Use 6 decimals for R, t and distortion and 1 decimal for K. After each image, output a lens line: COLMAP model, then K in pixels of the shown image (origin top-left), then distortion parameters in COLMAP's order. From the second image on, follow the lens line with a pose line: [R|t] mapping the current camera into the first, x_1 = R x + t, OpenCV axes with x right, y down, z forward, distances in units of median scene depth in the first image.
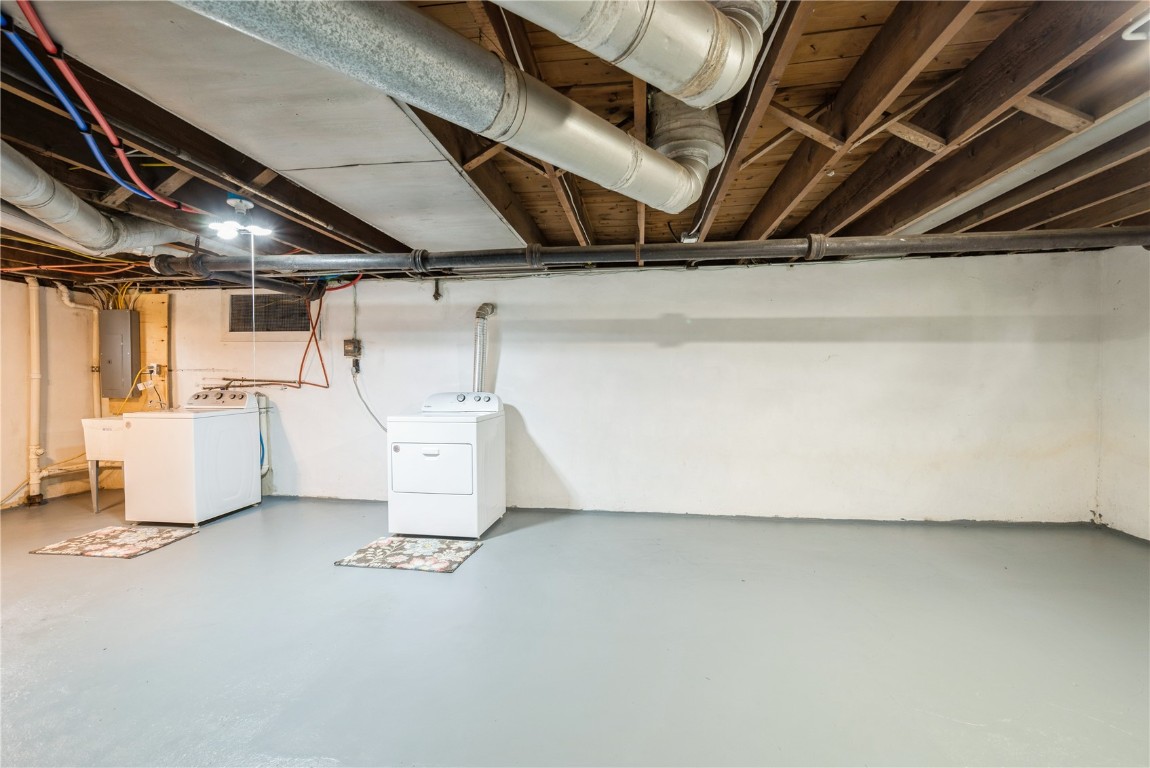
lens RADIAL K [[461.8, 0, 582.4], [0, 461.8, 381.9], [0, 0, 1]] dist [-0.001785, -0.000044]
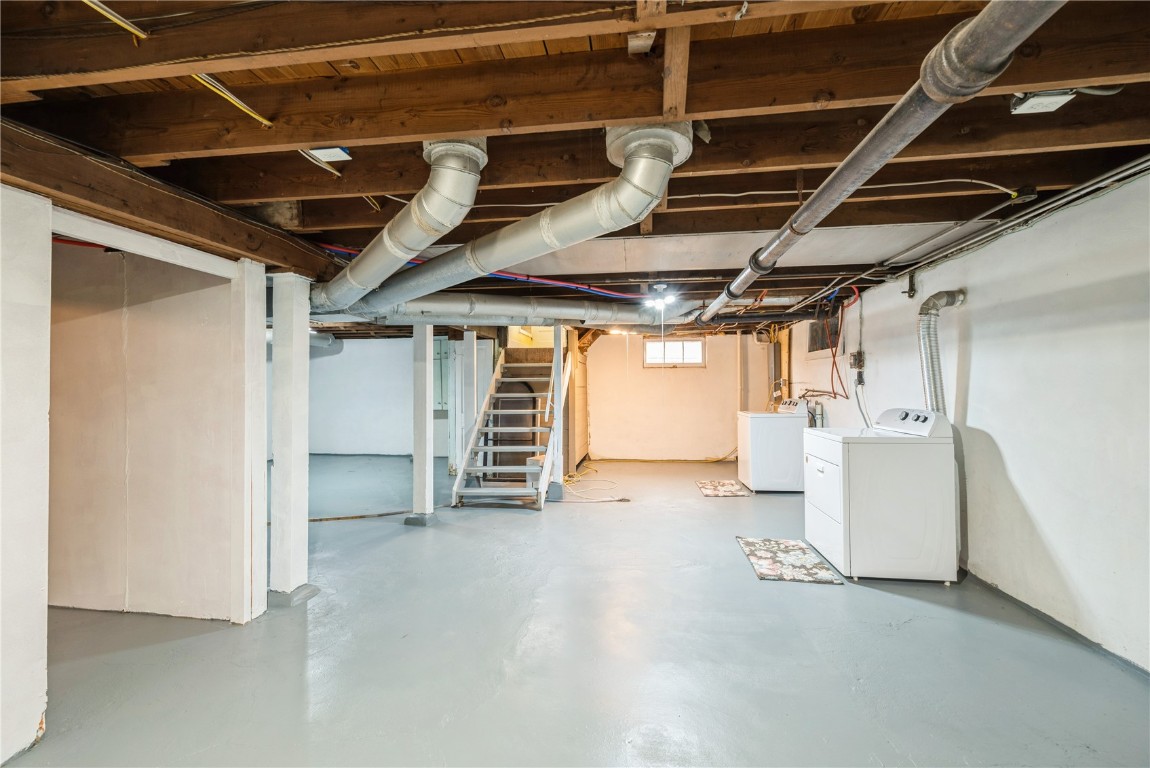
lens RADIAL K [[461.8, 0, 582.4], [0, 461.8, 381.9], [0, 0, 1]] dist [-0.001785, -0.000044]
pose [[-0.009618, -0.009051, -0.999913, 0.557577], [-0.003155, 0.999954, -0.009021, -0.016378], [0.999949, 0.003068, -0.009646, 0.439425]]
